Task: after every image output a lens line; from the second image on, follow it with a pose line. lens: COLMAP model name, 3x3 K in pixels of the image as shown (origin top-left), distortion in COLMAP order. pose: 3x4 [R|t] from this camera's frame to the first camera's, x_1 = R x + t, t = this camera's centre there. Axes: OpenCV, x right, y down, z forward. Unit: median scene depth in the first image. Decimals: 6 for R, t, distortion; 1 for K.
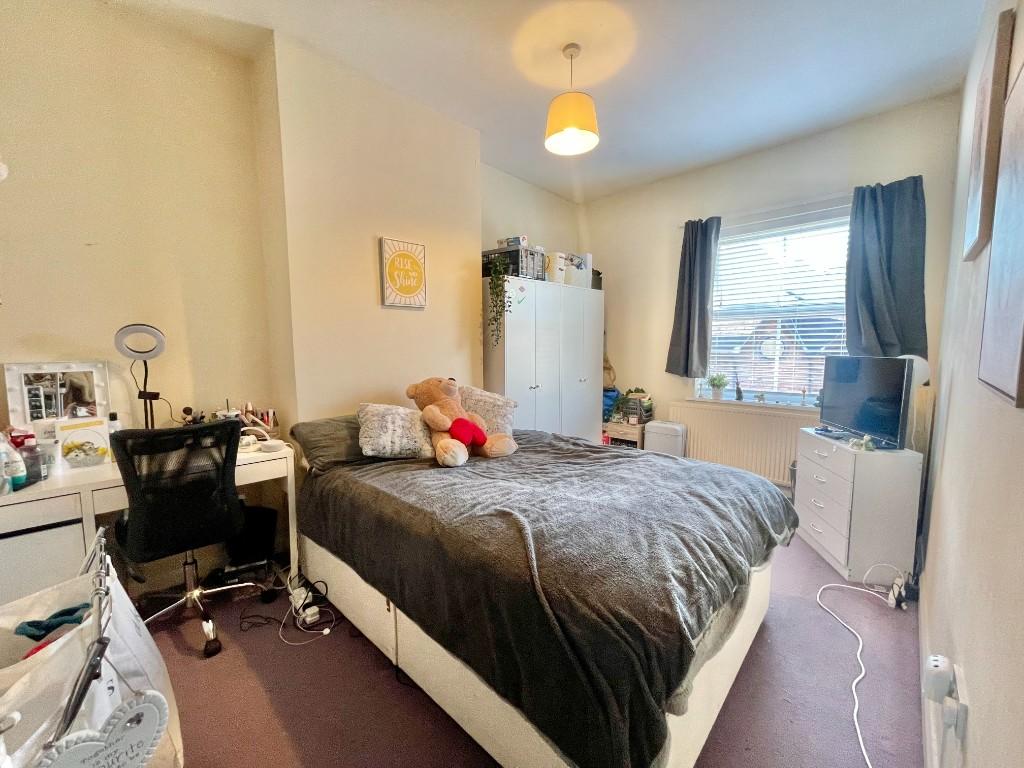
lens RADIAL K [[410.2, 0, 509.1], [0, 410.2, 385.5], [0, 0, 1]] dist [-0.007241, 0.001120]
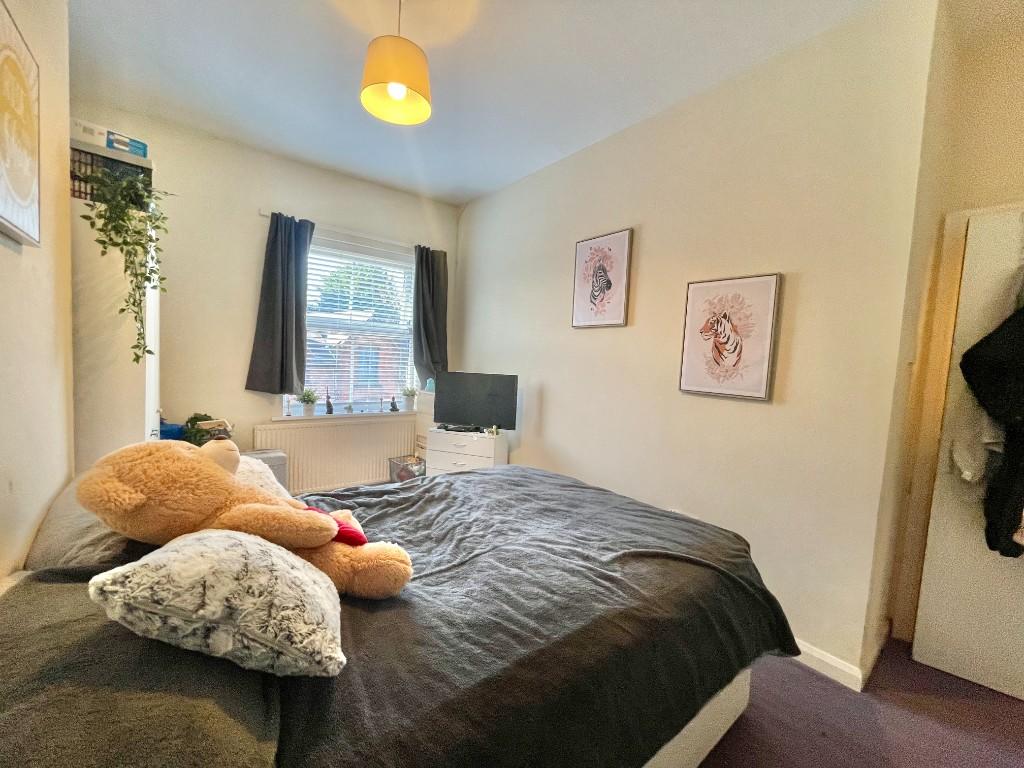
lens RADIAL K [[410.2, 0, 508.5], [0, 410.2, 386.5], [0, 0, 1]] dist [-0.007241, 0.001120]
pose [[0.137780, -0.052296, 0.989081, -0.365090], [0.056158, 0.997411, 0.044913, -0.050977], [-0.988870, 0.049357, 0.140360, 0.425874]]
